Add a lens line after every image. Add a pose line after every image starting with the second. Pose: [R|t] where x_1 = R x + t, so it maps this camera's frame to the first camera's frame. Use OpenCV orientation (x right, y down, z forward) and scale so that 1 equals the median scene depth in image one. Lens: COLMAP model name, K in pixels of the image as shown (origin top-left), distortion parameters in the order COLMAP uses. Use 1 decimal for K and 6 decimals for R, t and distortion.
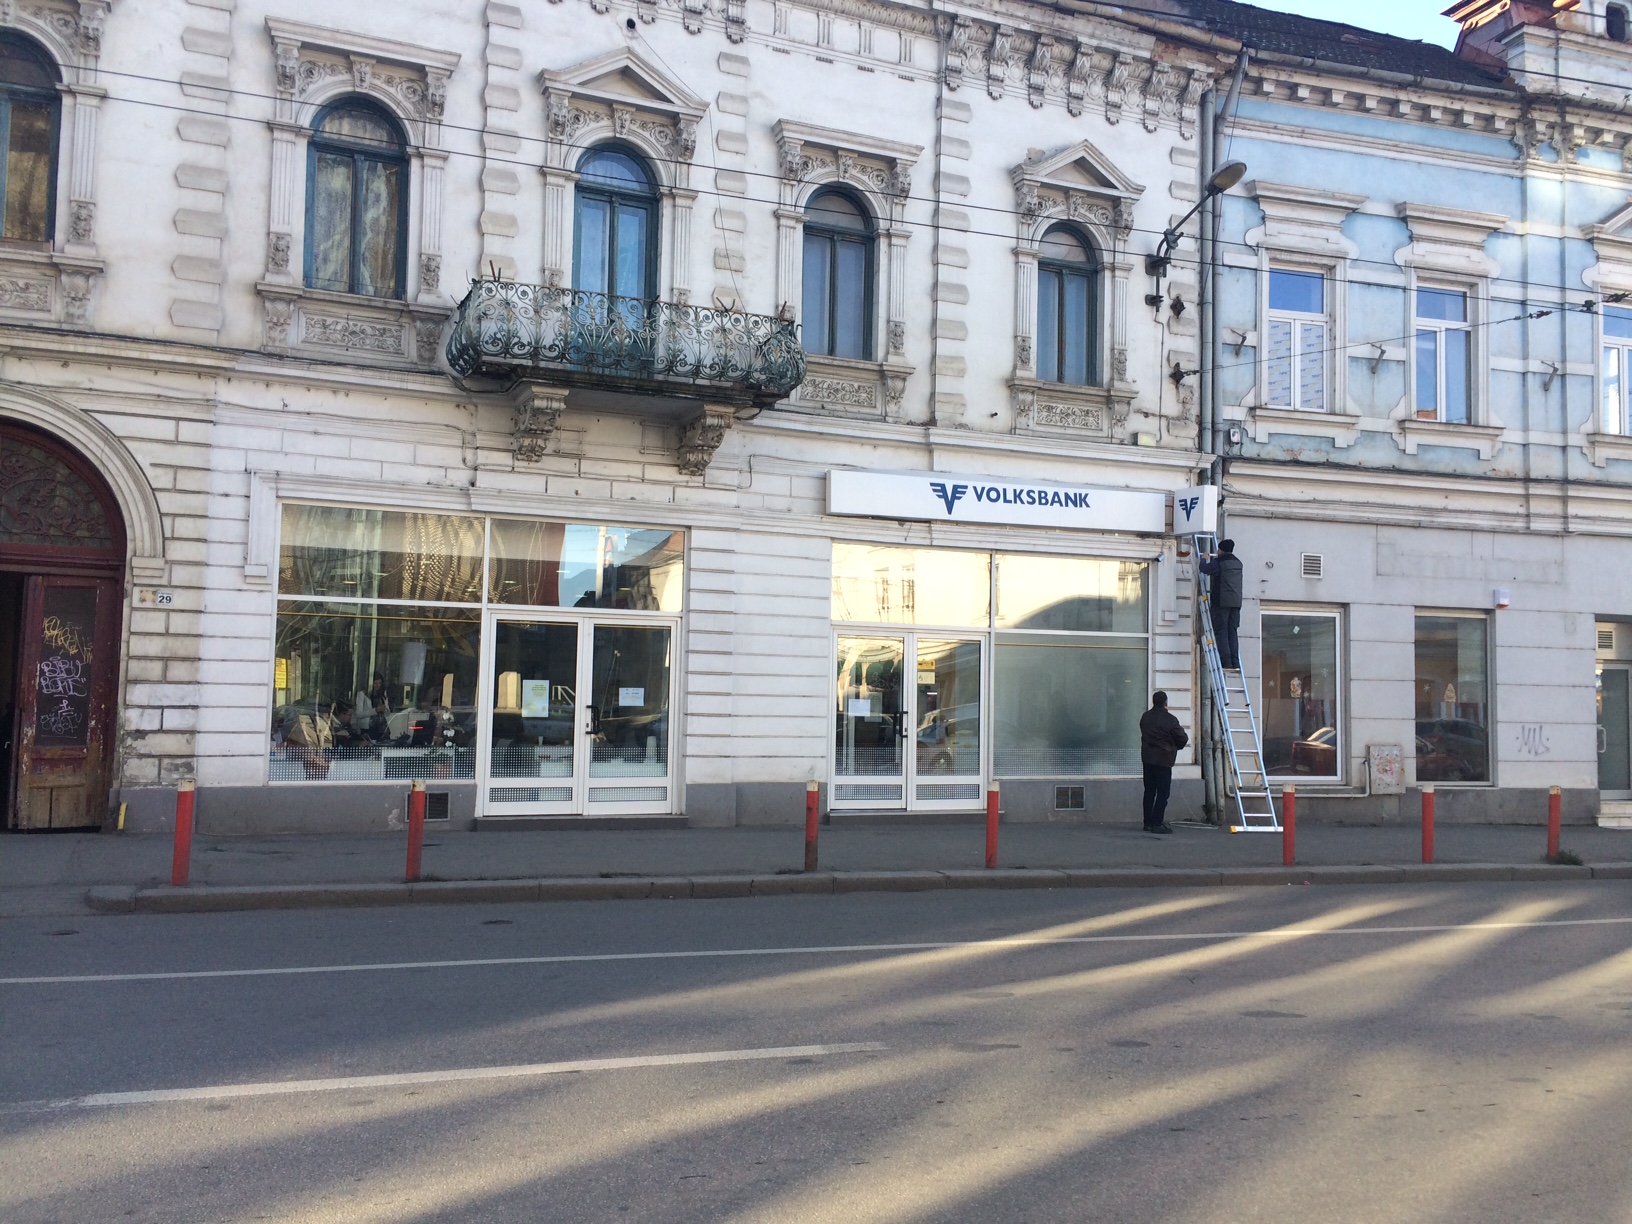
lens RADIAL K [[1389.8, 0, 816.0], [0, 1389.8, 612.0], [0, 0, 1]] dist [-0.051236, -0.021491]
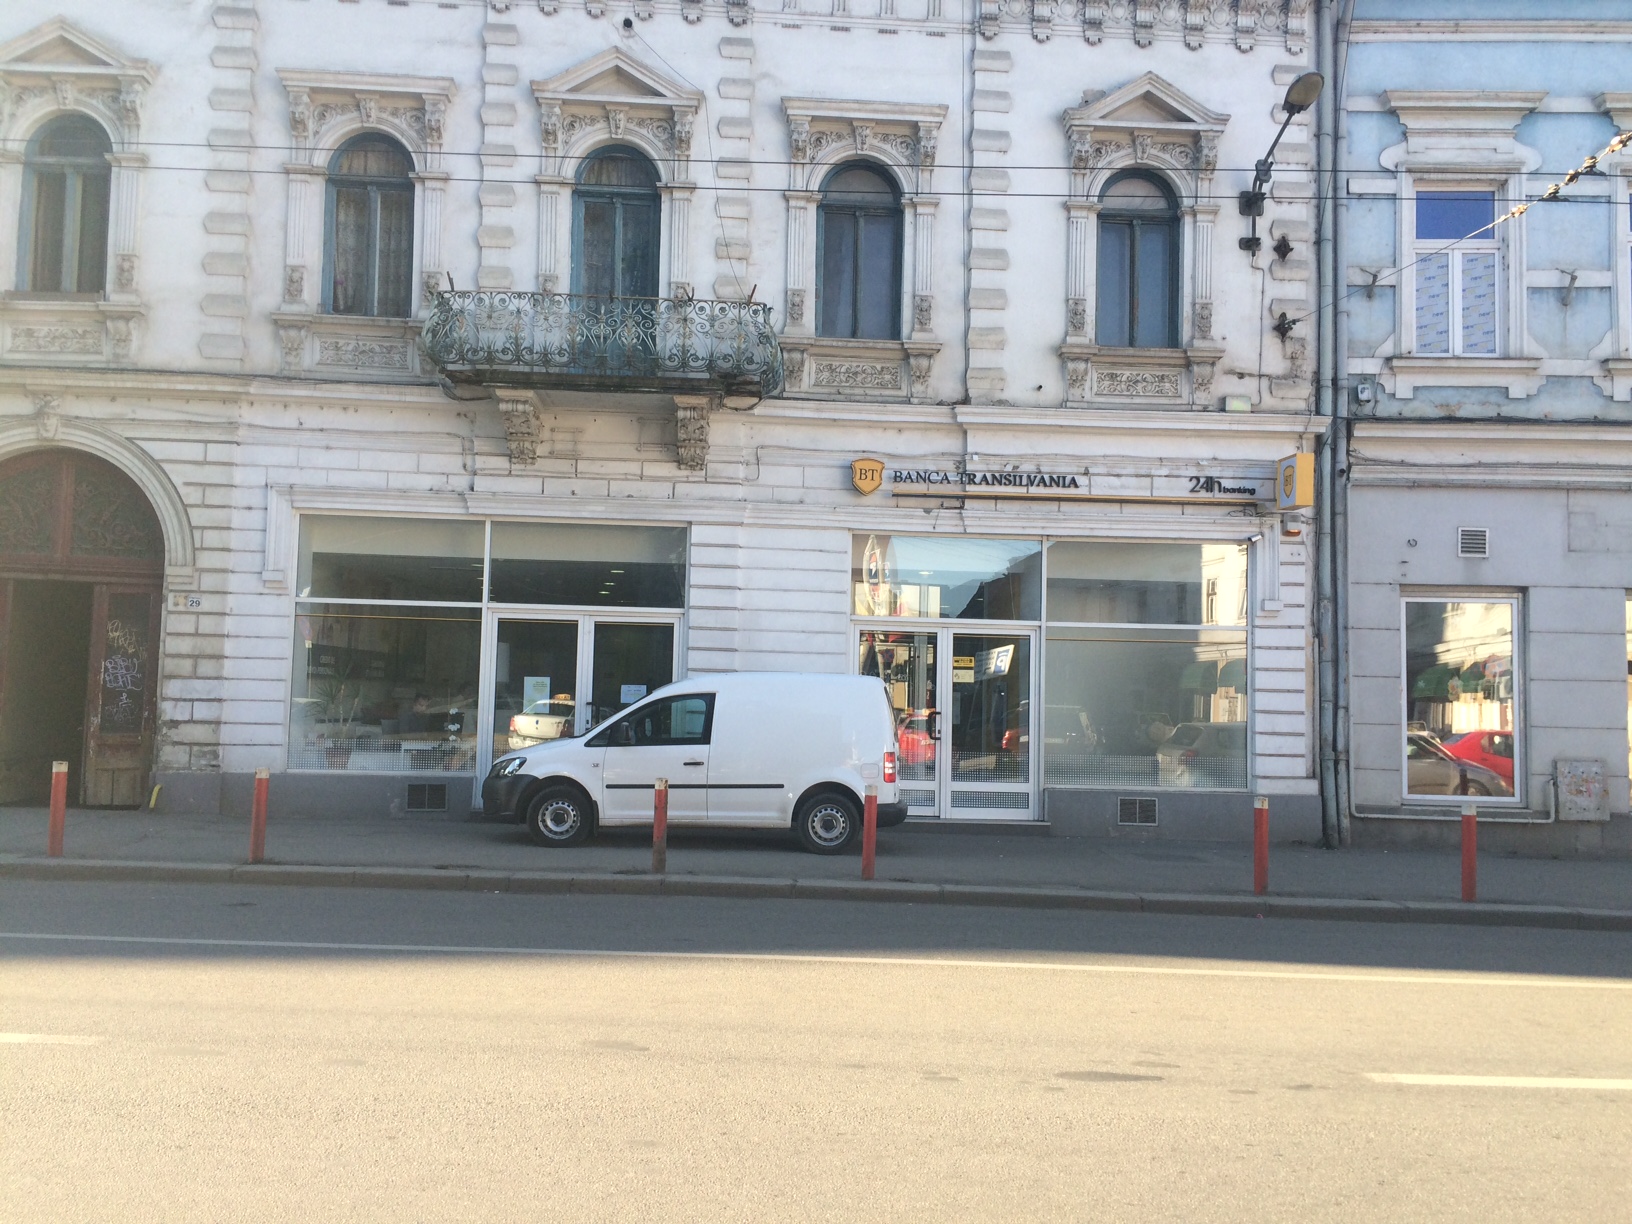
lens RADIAL K [[1343.6, 0, 816.0], [0, 1343.6, 612.0], [0, 0, 1]] dist [-0.011767, -0.059018]
pose [[0.938055, -0.016631, -0.346087, 0.314471], [0.013599, 0.999845, -0.011186, 0.014120], [0.346219, 0.005787, 0.938136, 0.130367]]
